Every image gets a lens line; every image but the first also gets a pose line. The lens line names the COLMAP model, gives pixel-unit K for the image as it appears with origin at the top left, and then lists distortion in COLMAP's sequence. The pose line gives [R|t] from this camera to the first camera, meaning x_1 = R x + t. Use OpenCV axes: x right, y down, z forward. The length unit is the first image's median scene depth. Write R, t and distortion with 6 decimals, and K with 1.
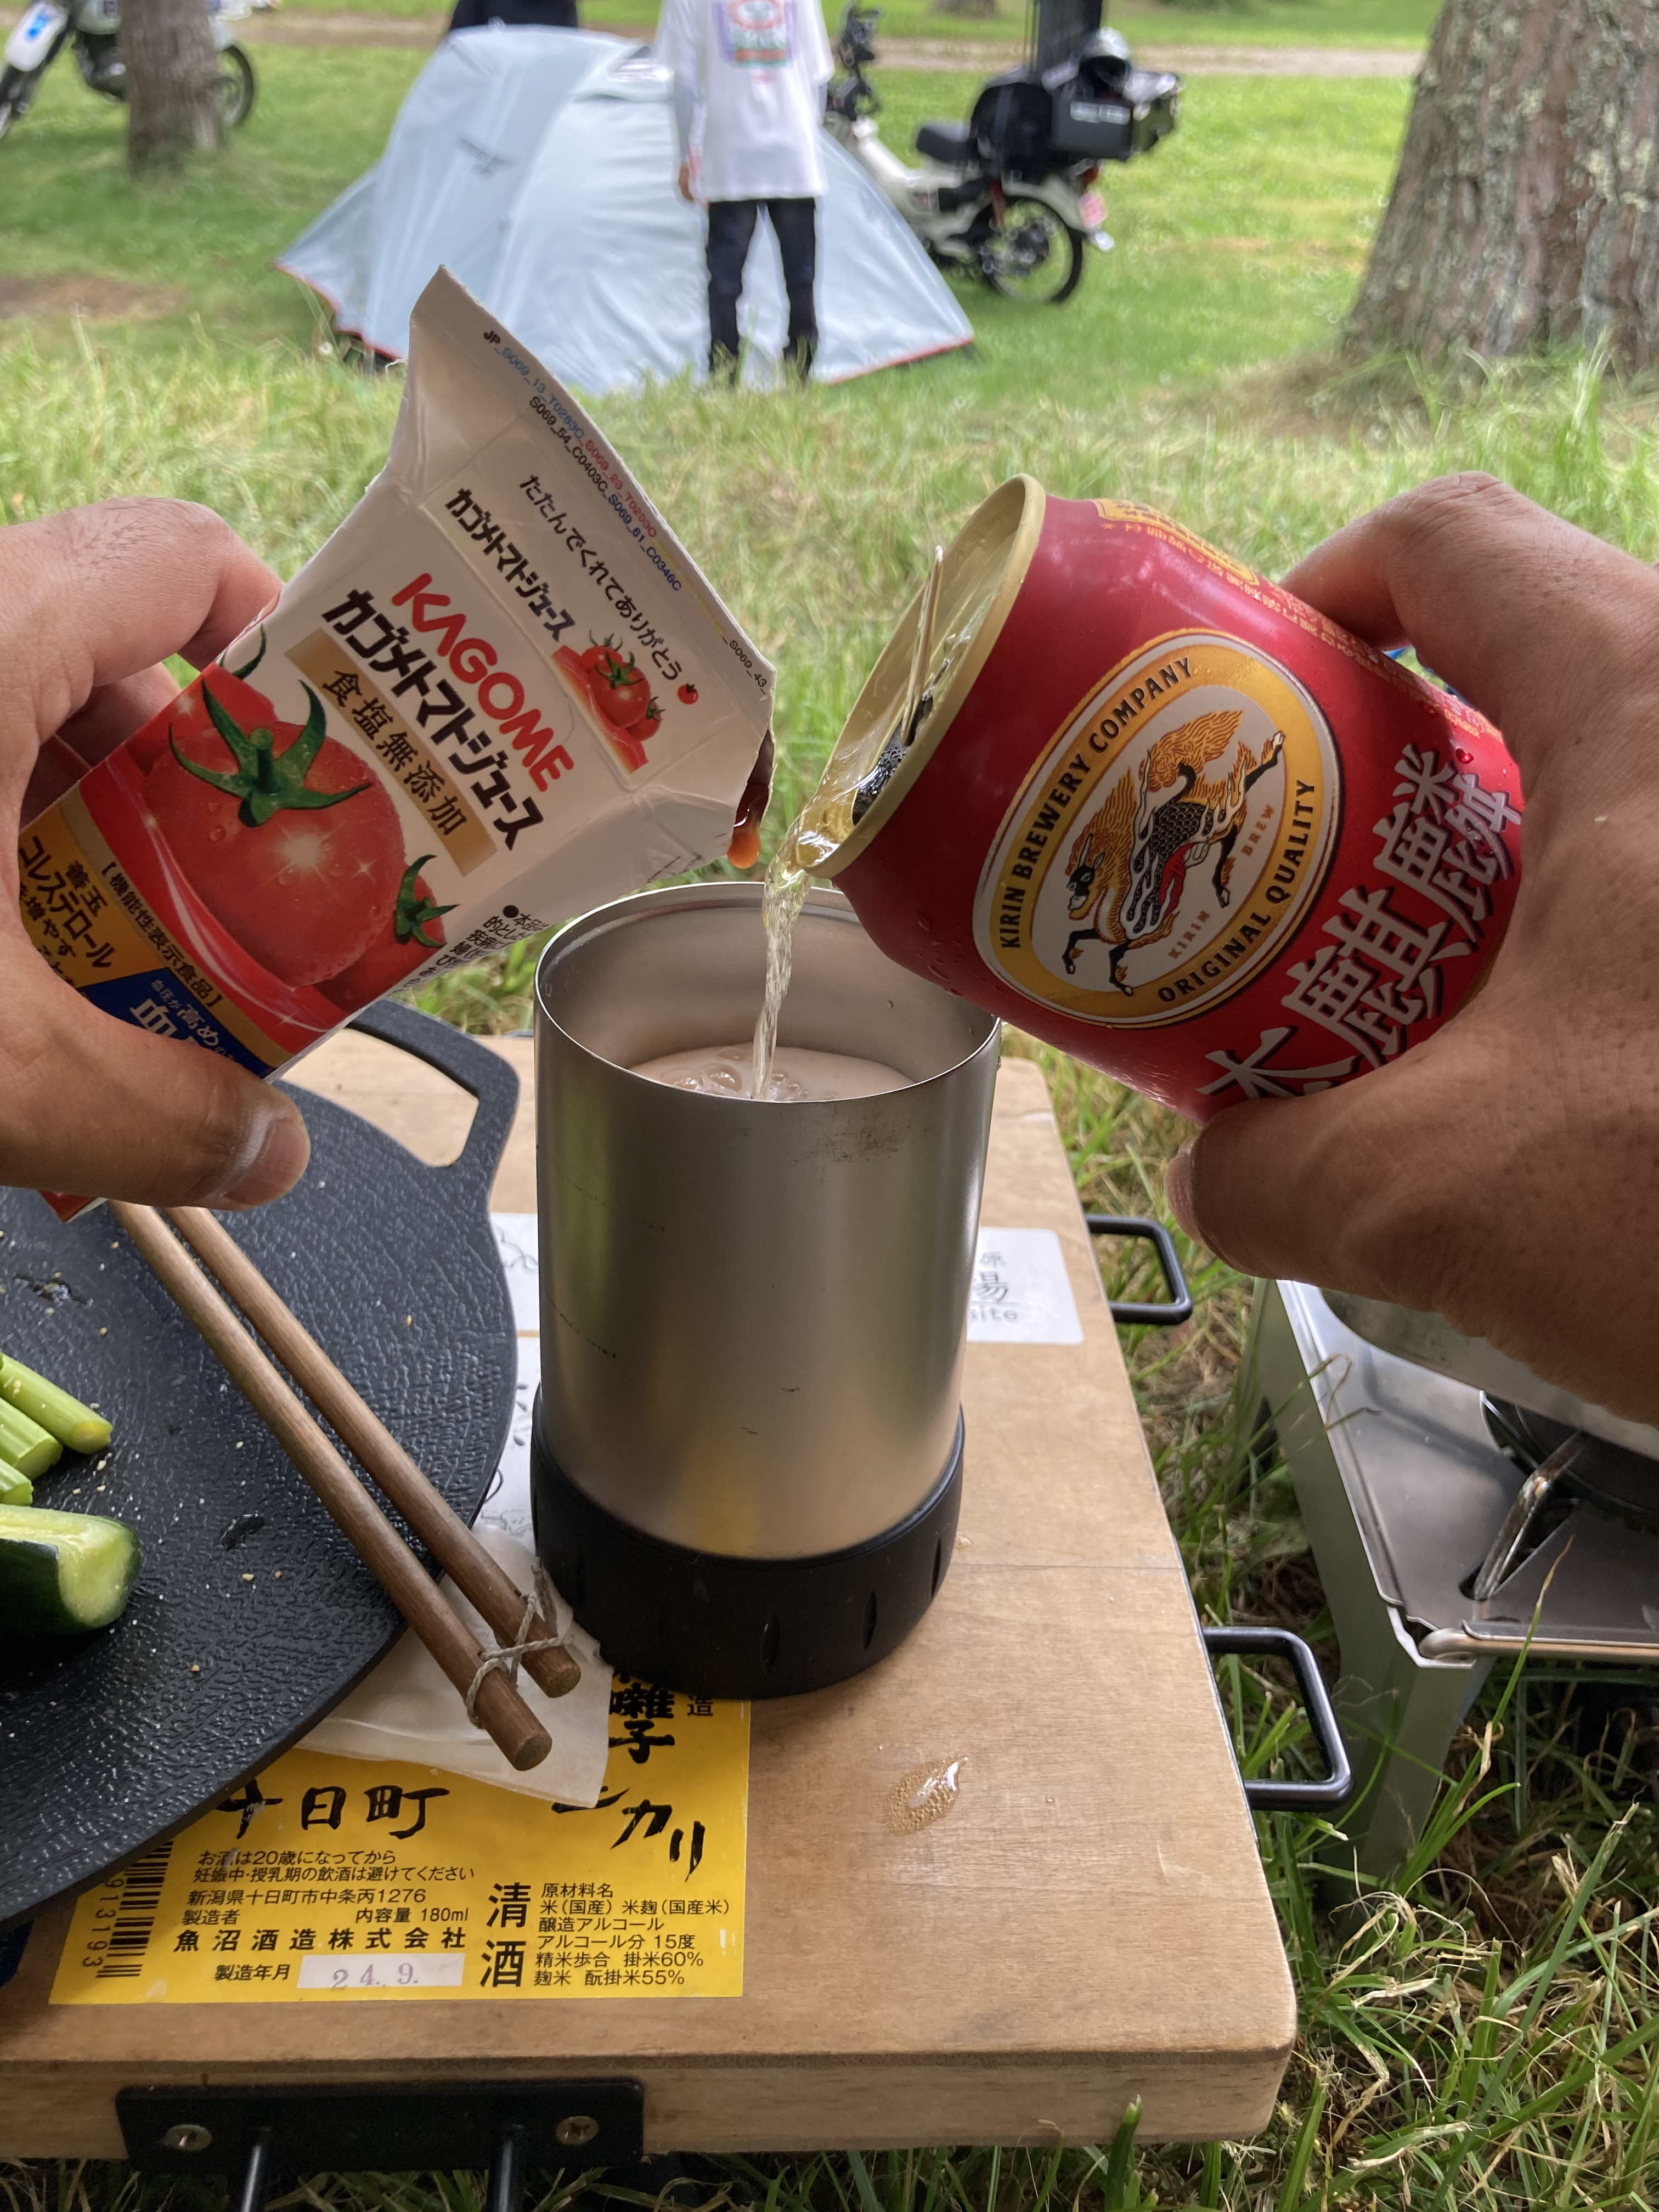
lens RADIAL K [[1788.9, 0, 829.5], [0, 1788.9, 1106.0], [0, 0, 1]] dist [0.006469, 0.011770]
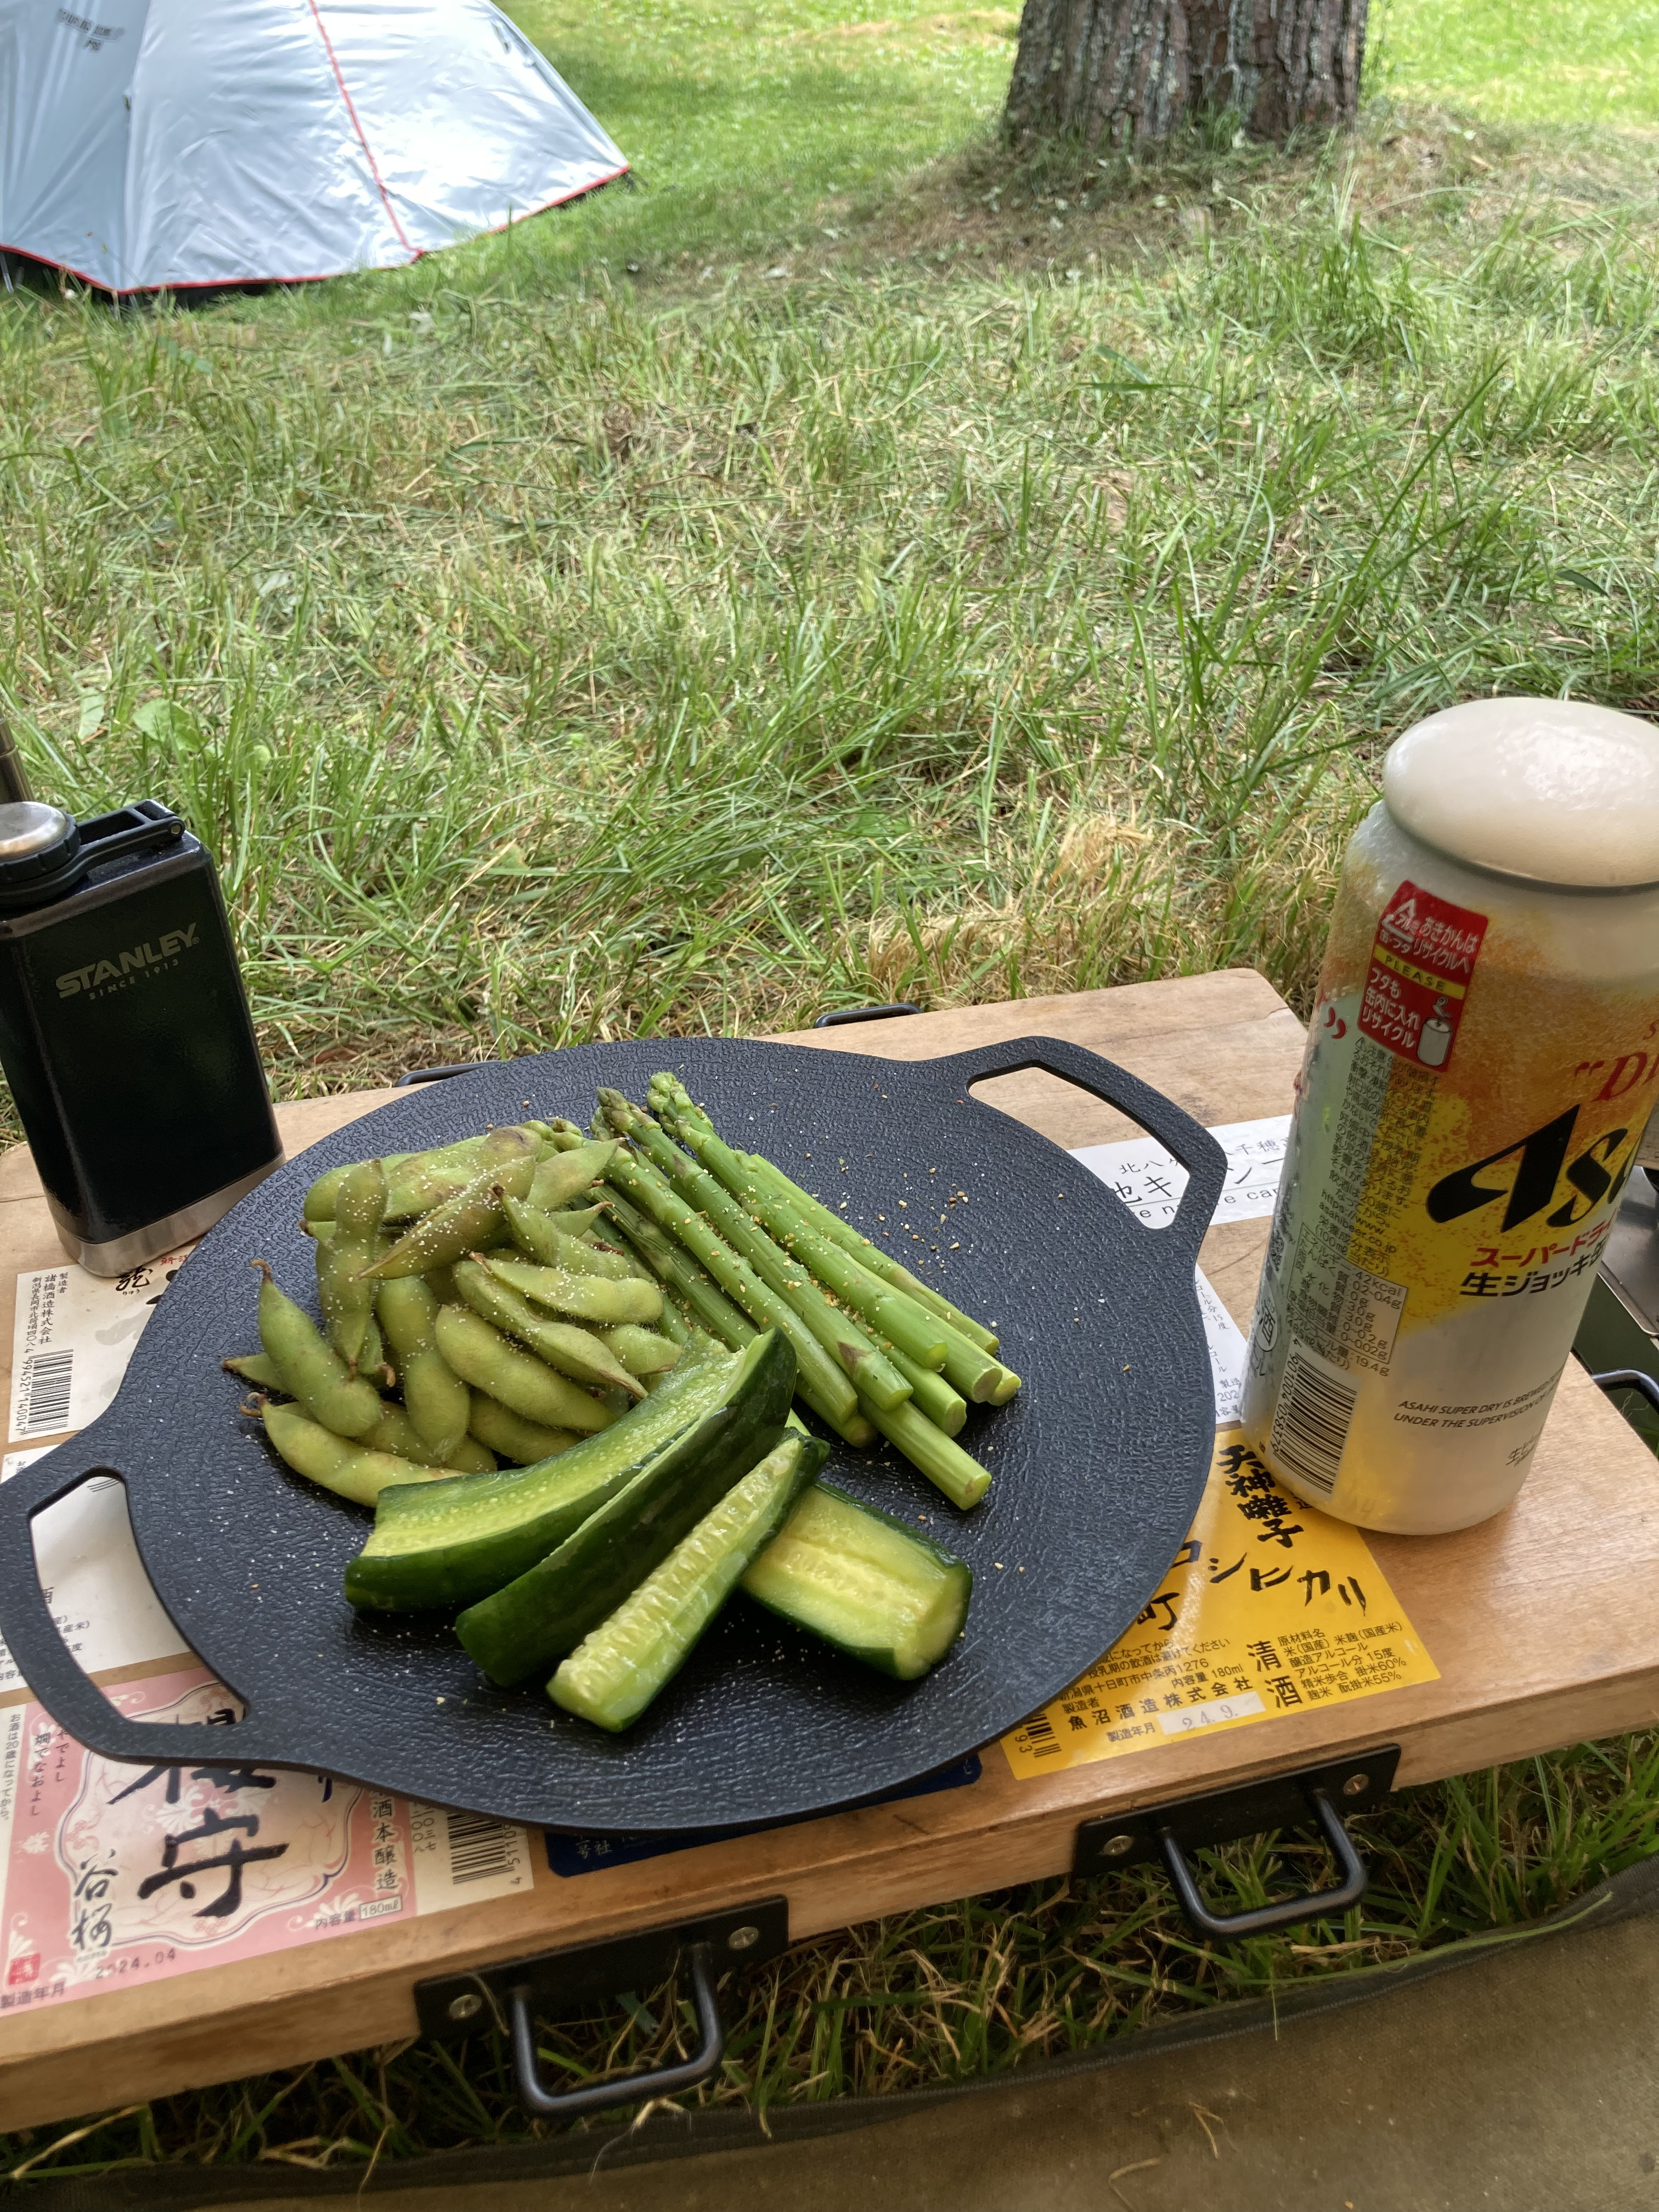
lens RADIAL K [[1788.9, 0, 829.5], [0, 1788.9, 1106.0], [0, 0, 1]] dist [0.006469, 0.011770]
pose [[0.976596, -0.176406, 0.123050, -0.554940], [0.164819, 0.981363, 0.098795, -0.163421], [-0.138185, -0.076202, 0.987471, -0.294180]]
